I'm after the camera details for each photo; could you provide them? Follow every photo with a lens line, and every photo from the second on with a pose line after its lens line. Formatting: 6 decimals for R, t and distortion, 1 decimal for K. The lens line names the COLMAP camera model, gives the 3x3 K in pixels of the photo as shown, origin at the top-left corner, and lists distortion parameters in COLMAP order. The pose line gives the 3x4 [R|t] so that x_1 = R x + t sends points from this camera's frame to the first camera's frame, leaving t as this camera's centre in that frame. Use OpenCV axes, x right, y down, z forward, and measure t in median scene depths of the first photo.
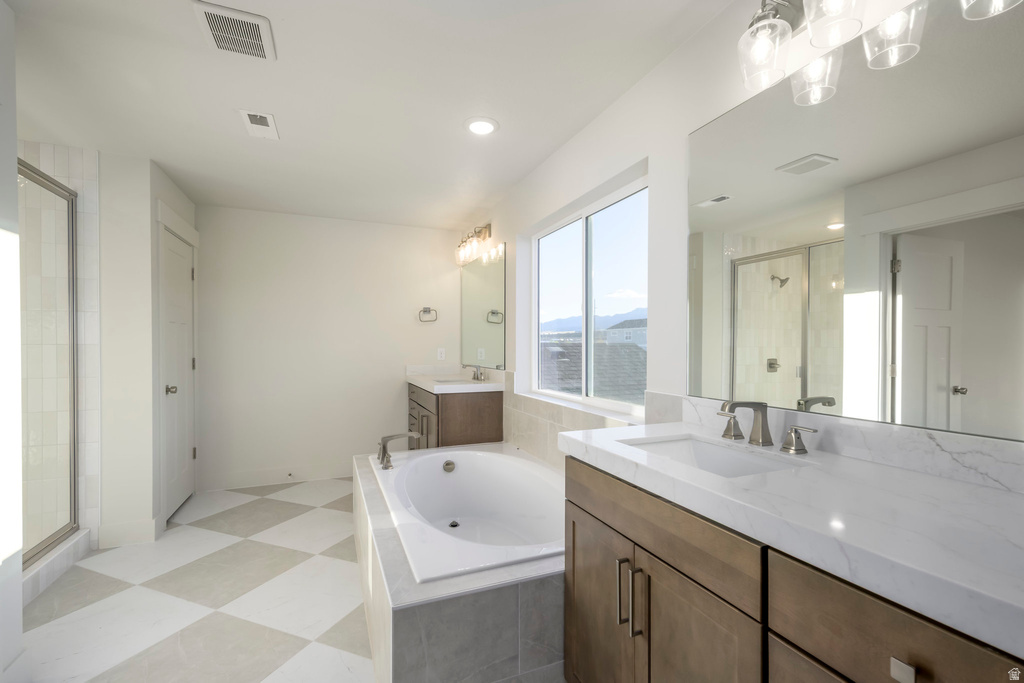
lens RADIAL K [[444.4, 0, 517.2], [0, 444.4, 344.5], [0, 0, 1]] dist [0.004893, -0.001915]
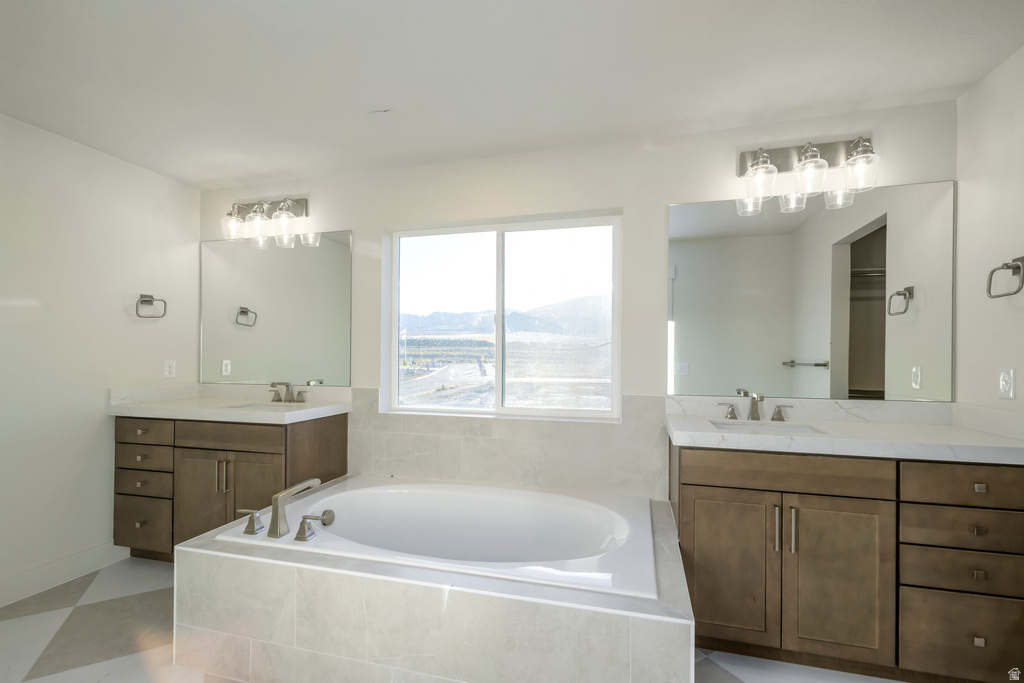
lens RADIAL K [[444.4, 0, 515.4], [0, 444.4, 359.8], [0, 0, 1]] dist [0.004893, -0.001915]
pose [[0.629794, -0.000085, 0.776762, -1.107578], [-0.006602, 0.999963, 0.005463, 0.004554], [-0.776734, -0.008569, 0.629770, 0.585600]]
